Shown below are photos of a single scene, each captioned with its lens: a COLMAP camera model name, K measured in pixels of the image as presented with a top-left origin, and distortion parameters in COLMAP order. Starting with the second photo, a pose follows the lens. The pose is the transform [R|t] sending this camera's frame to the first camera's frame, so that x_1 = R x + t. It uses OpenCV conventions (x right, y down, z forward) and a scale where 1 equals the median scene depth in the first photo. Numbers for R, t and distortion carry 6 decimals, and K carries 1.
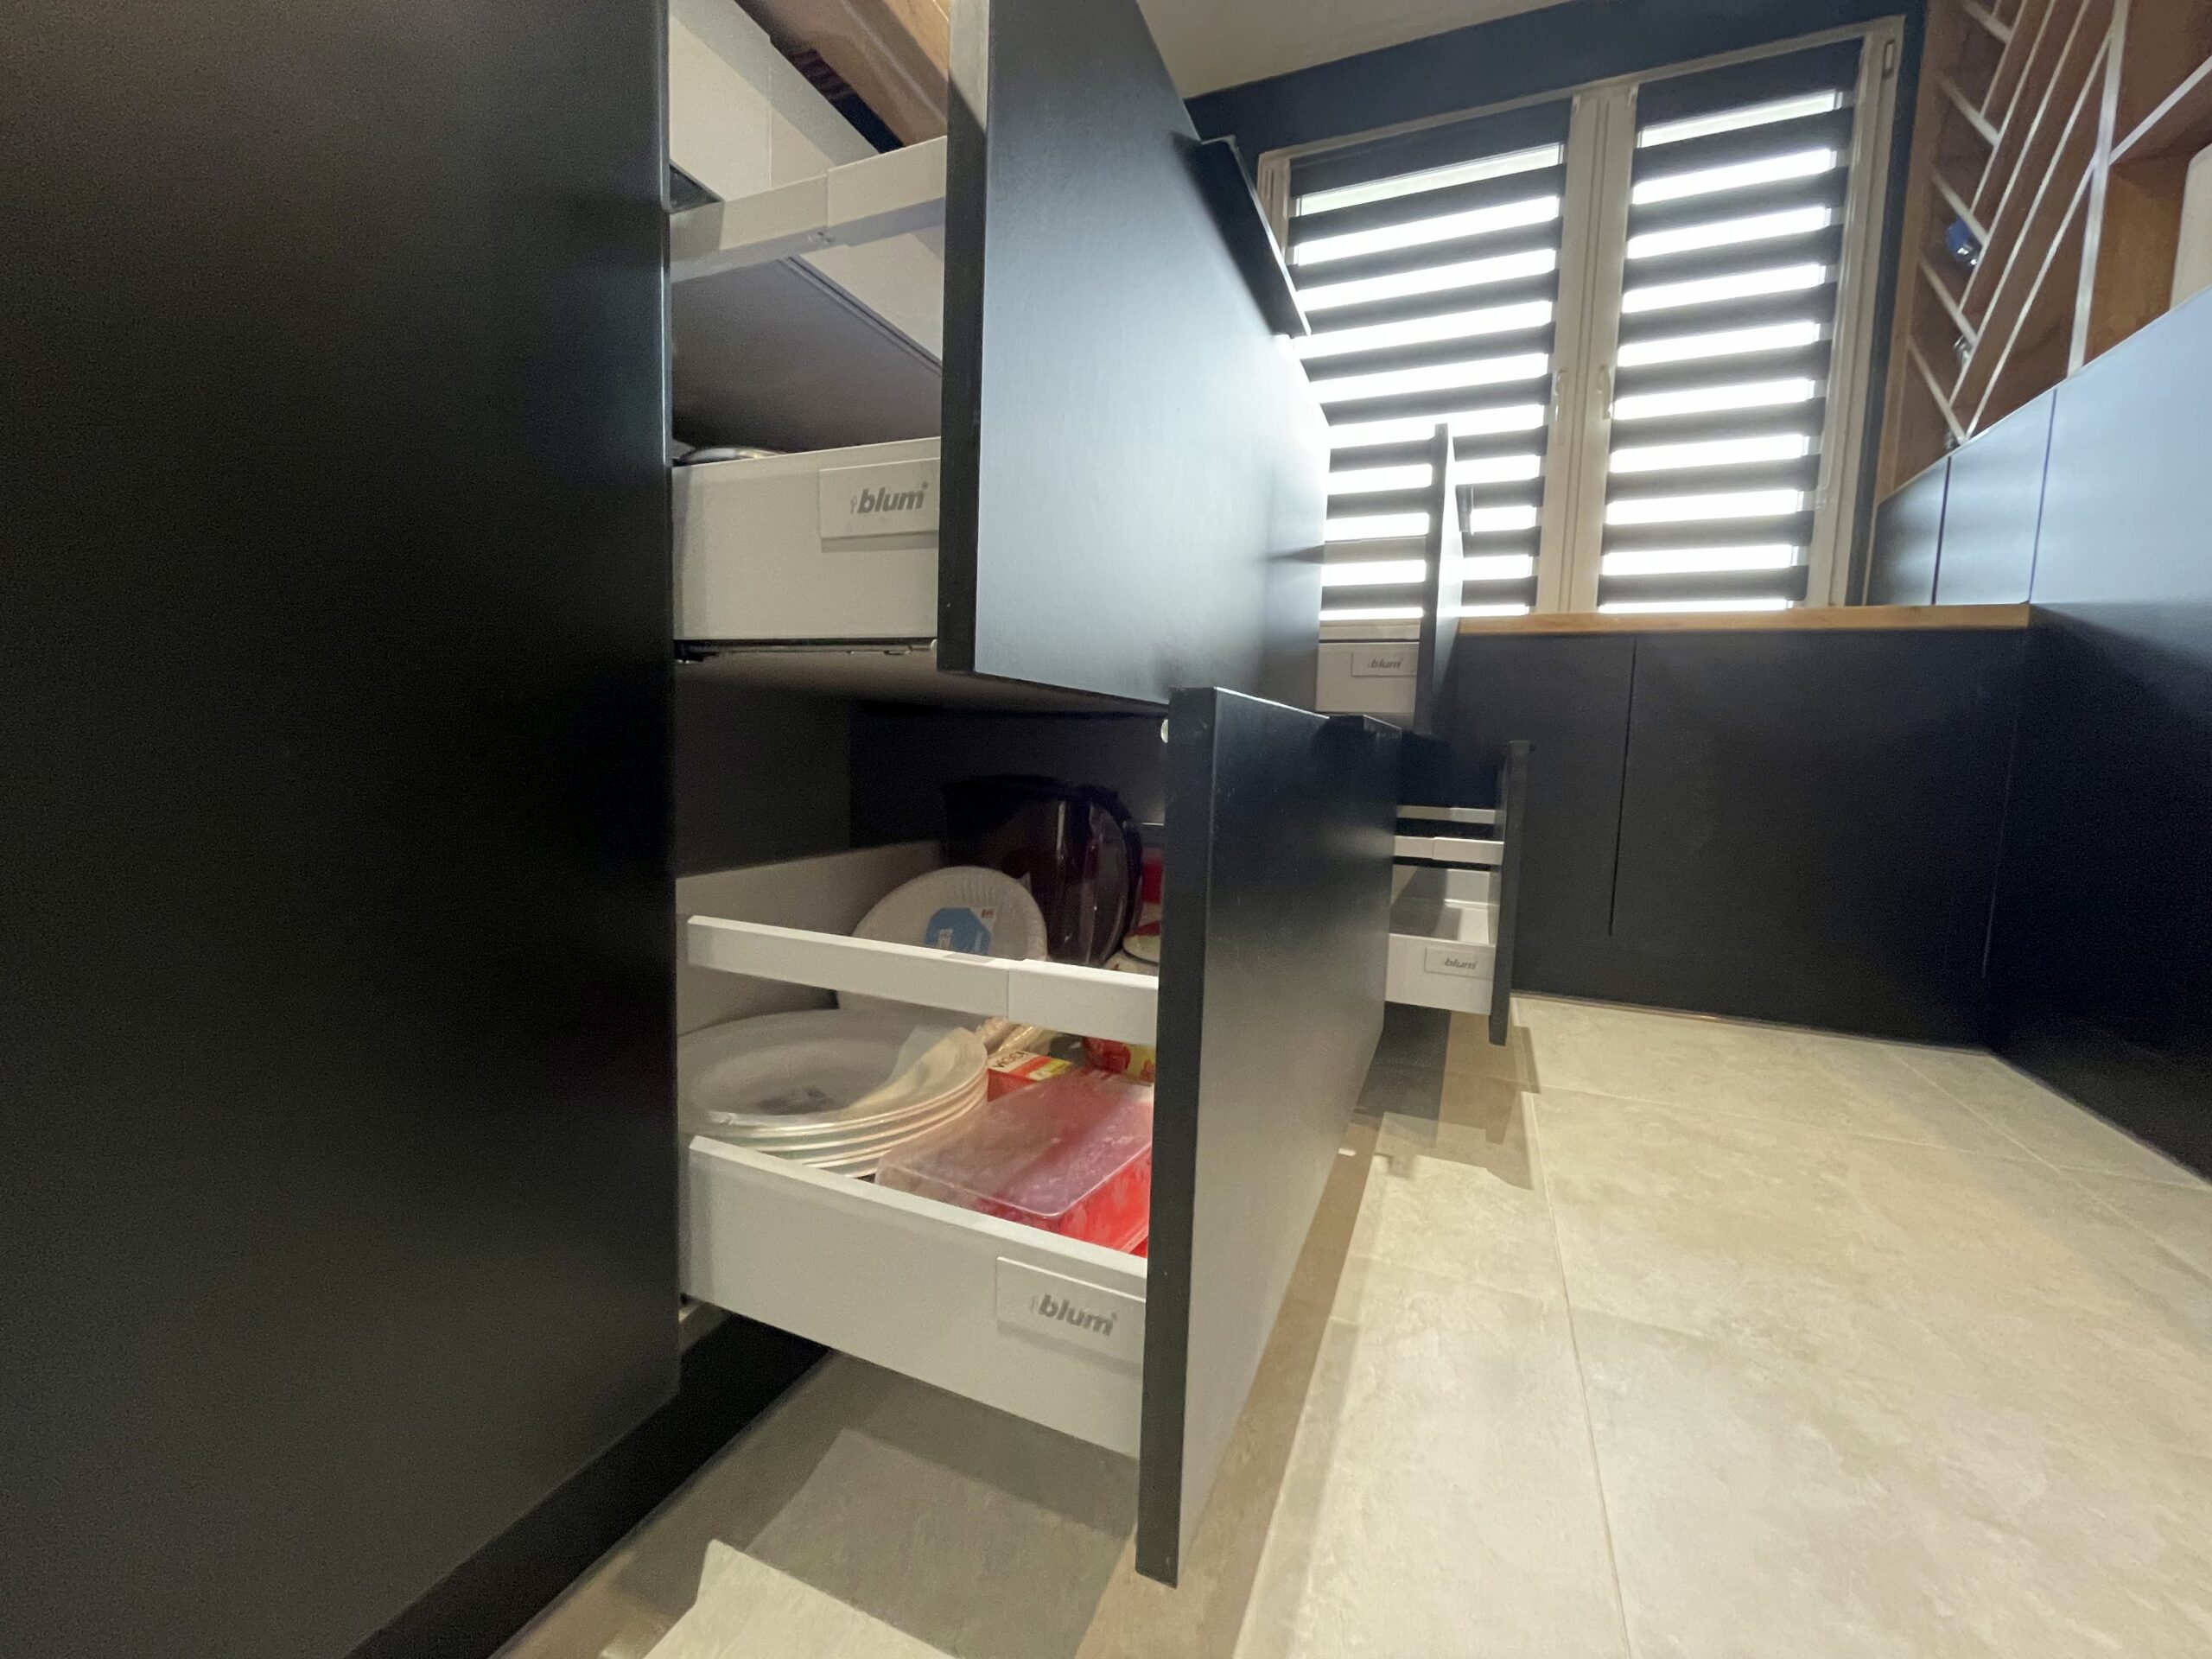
lens RADIAL K [[890.4, 0, 1106.0], [0, 890.4, 829.5], [0, 0, 1]] dist [-0.005635, -0.000358]
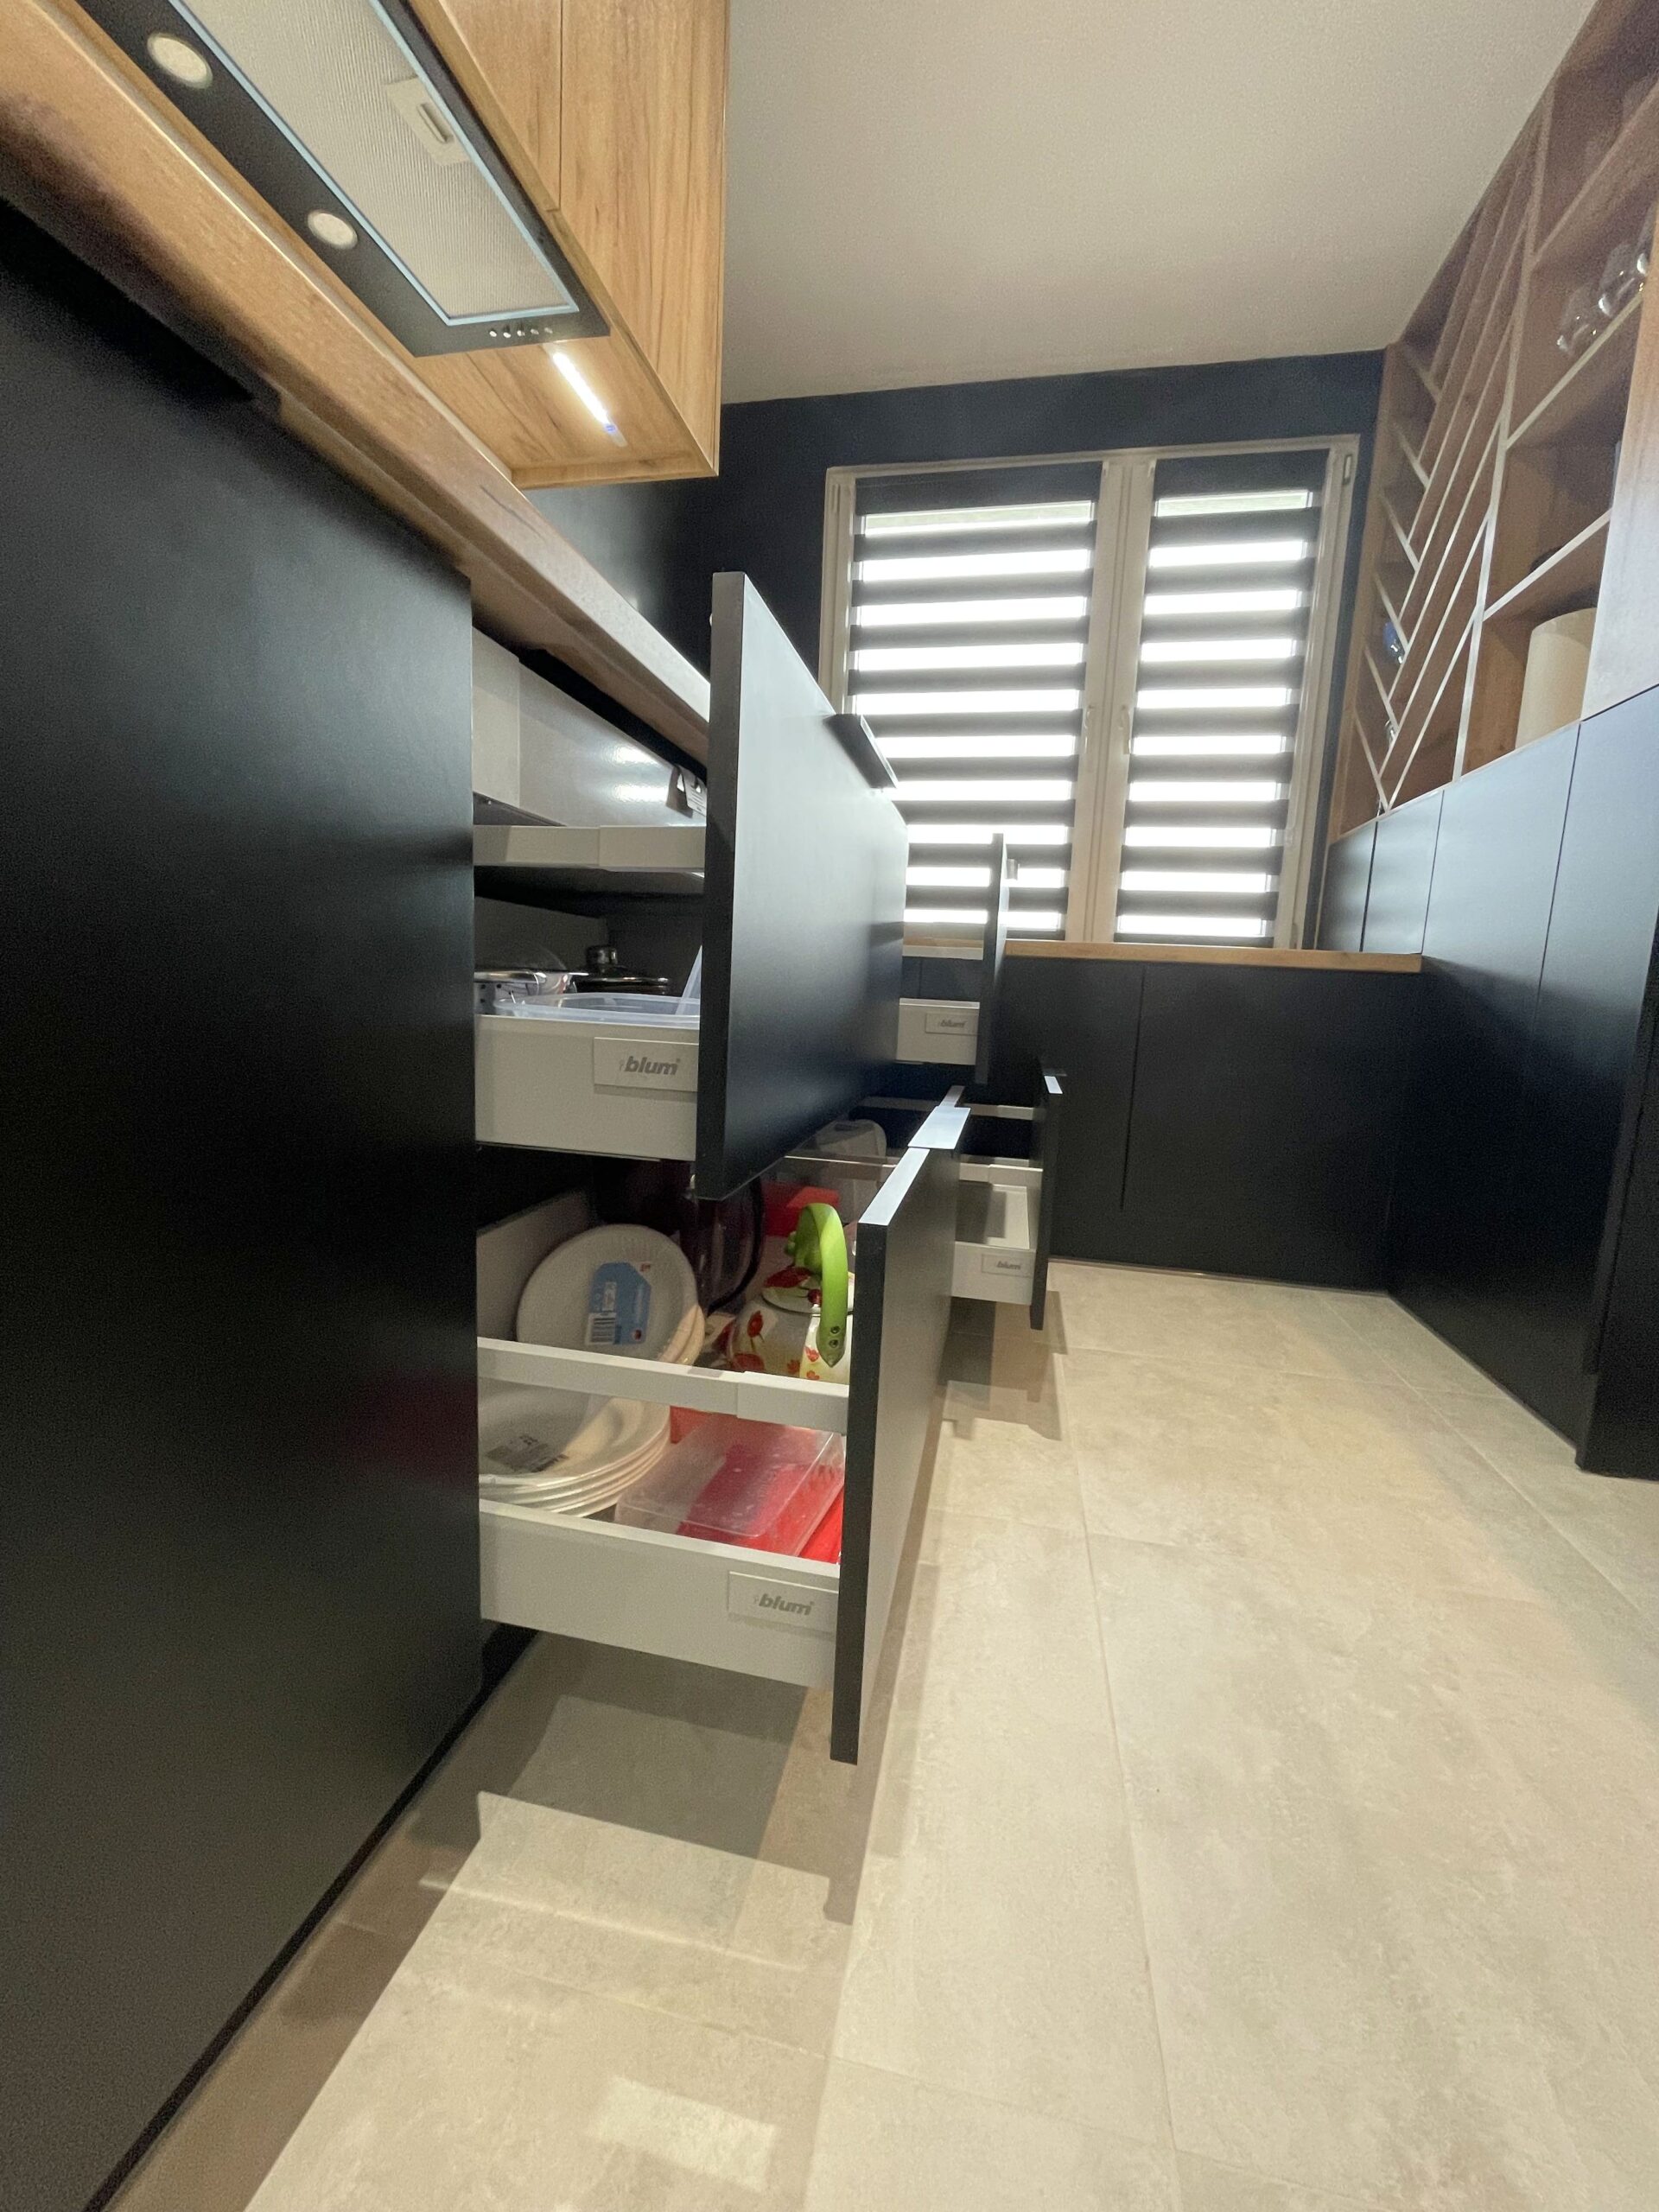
lens RADIAL K [[890.4, 0, 829.5], [0, 890.4, 1106.0], [0, 0, 1]] dist [-0.005635, -0.000358]
pose [[0.981465, -0.013109, 0.191190, -0.081476], [0.003563, 0.998734, 0.050184, -0.130513], [-0.191606, -0.048573, 0.980269, -0.159102]]
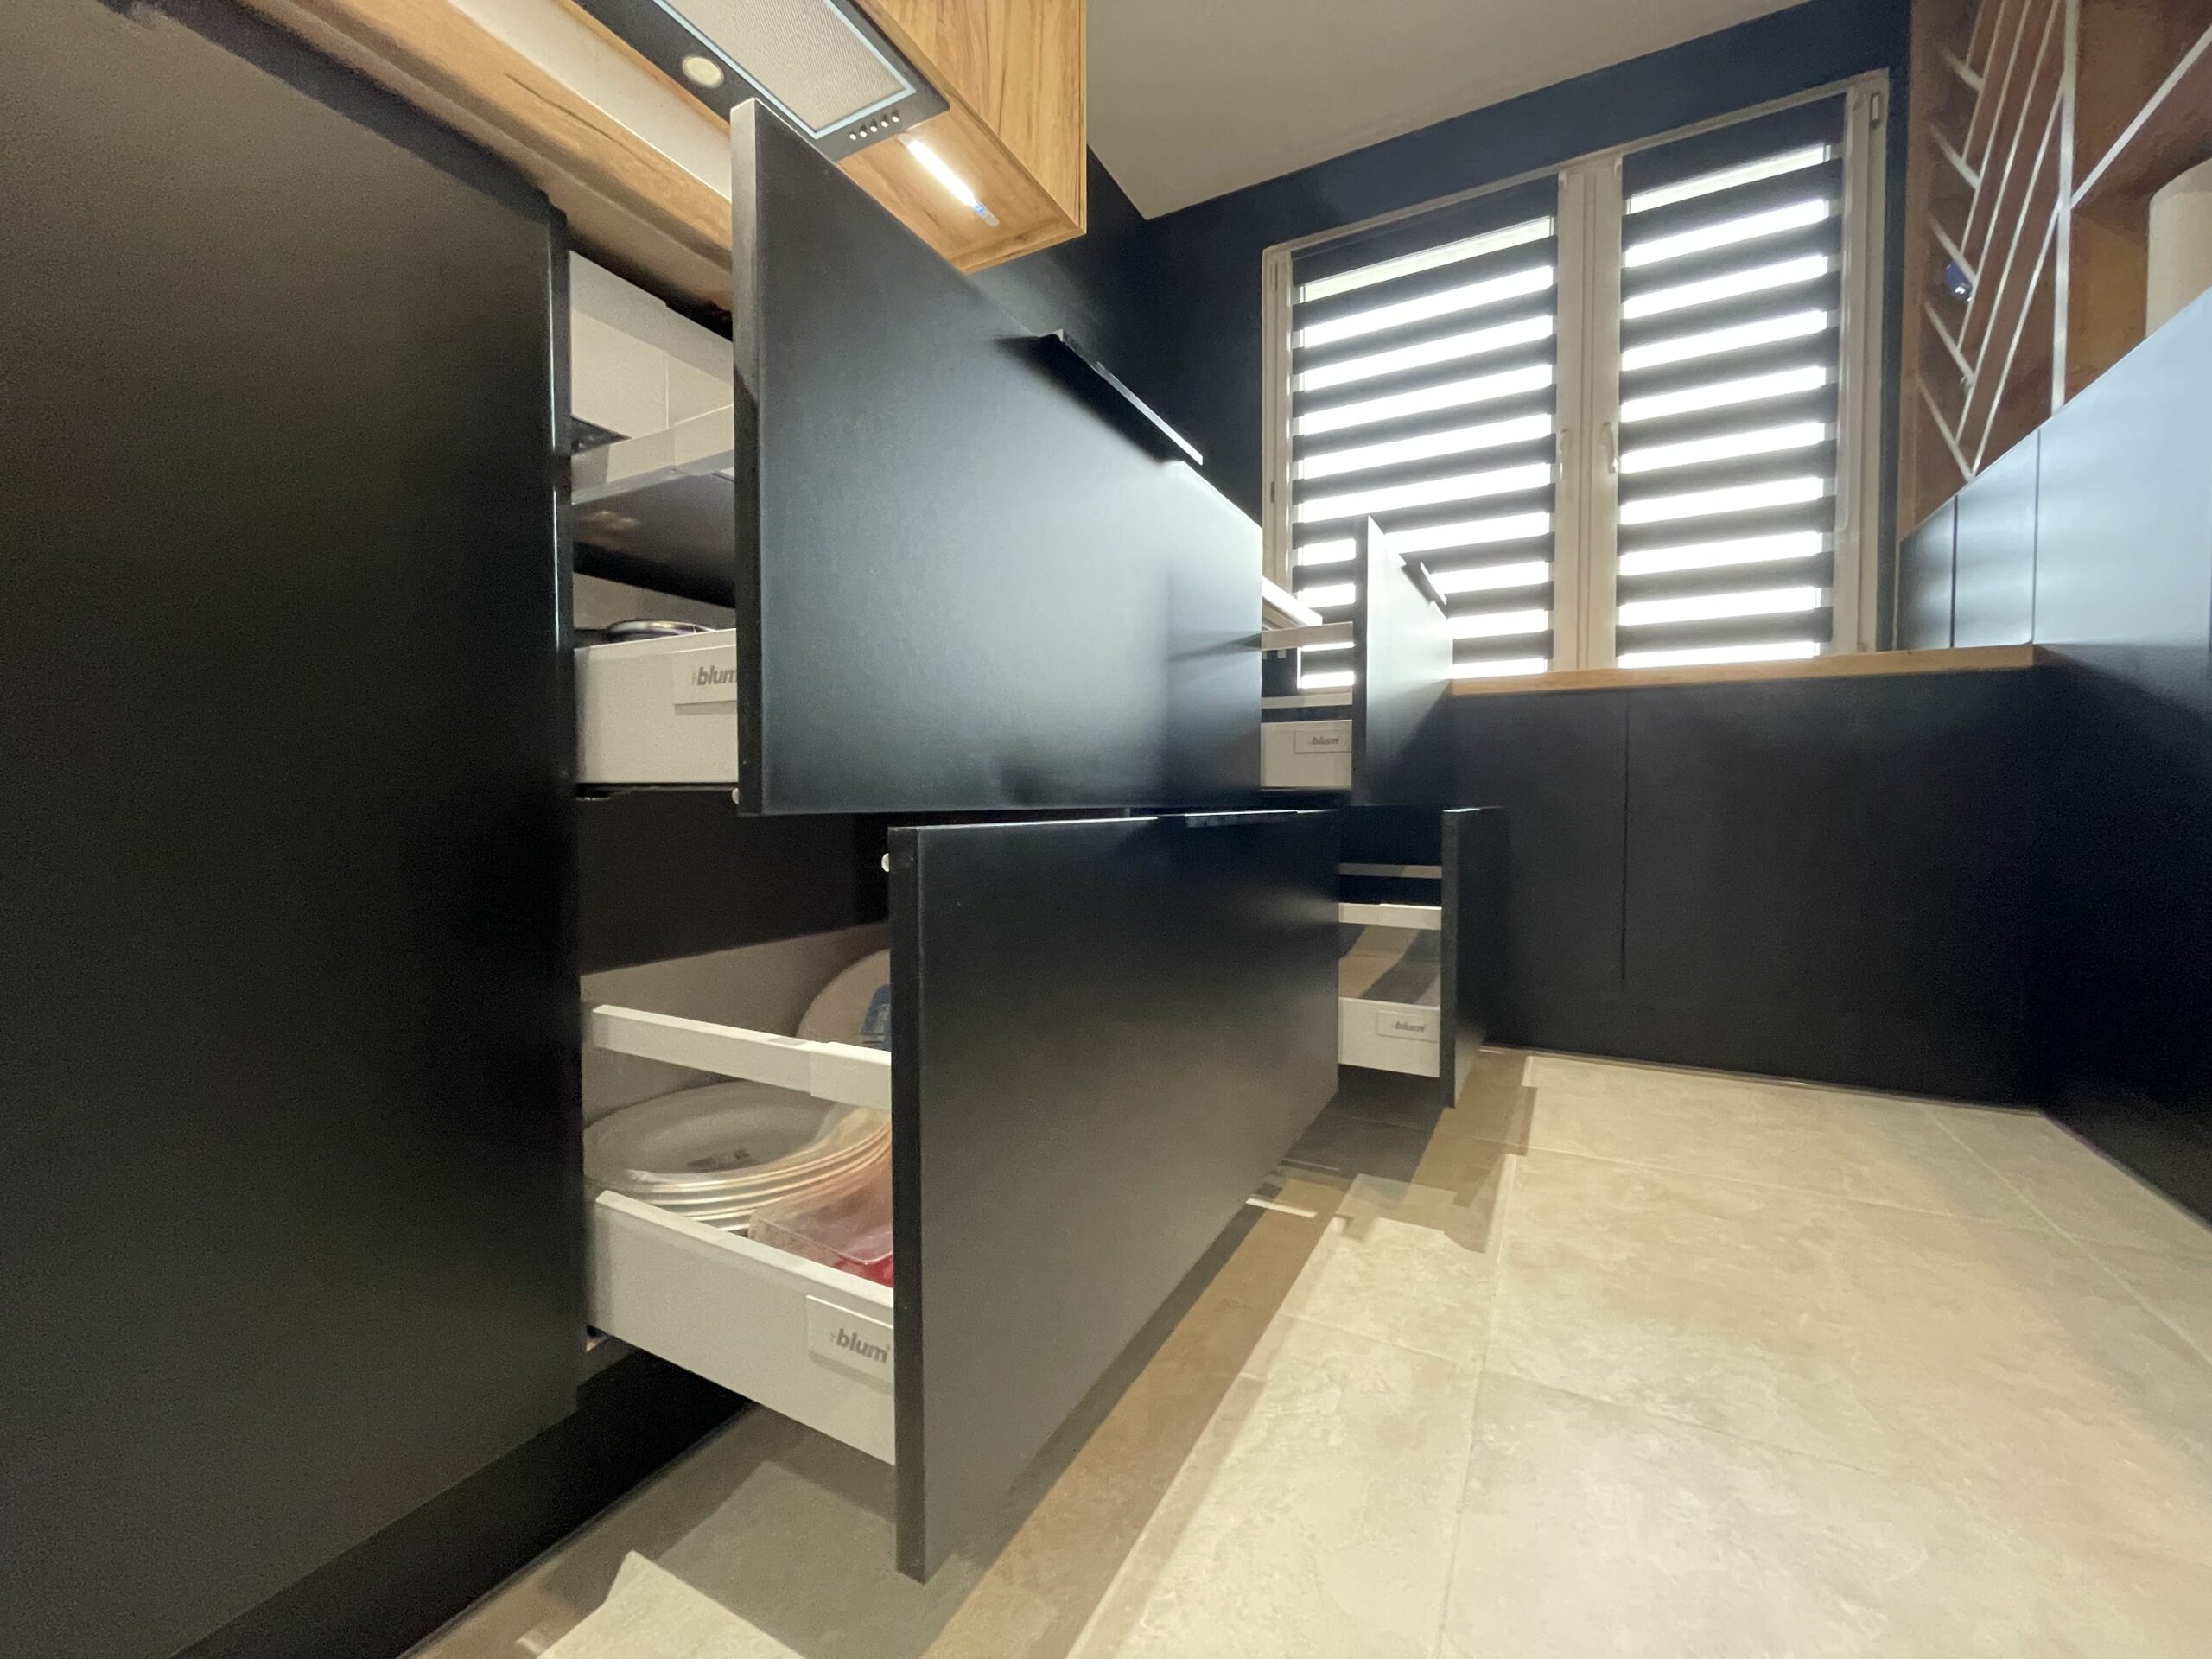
lens RADIAL K [[890.4, 0, 1106.0], [0, 890.4, 829.5], [0, 0, 1]] dist [-0.005635, -0.000358]
pose [[0.995316, -0.030612, -0.091701, 0.142709], [0.024942, 0.997743, -0.062351, -0.020620], [0.093403, 0.059772, 0.993833, -0.065167]]
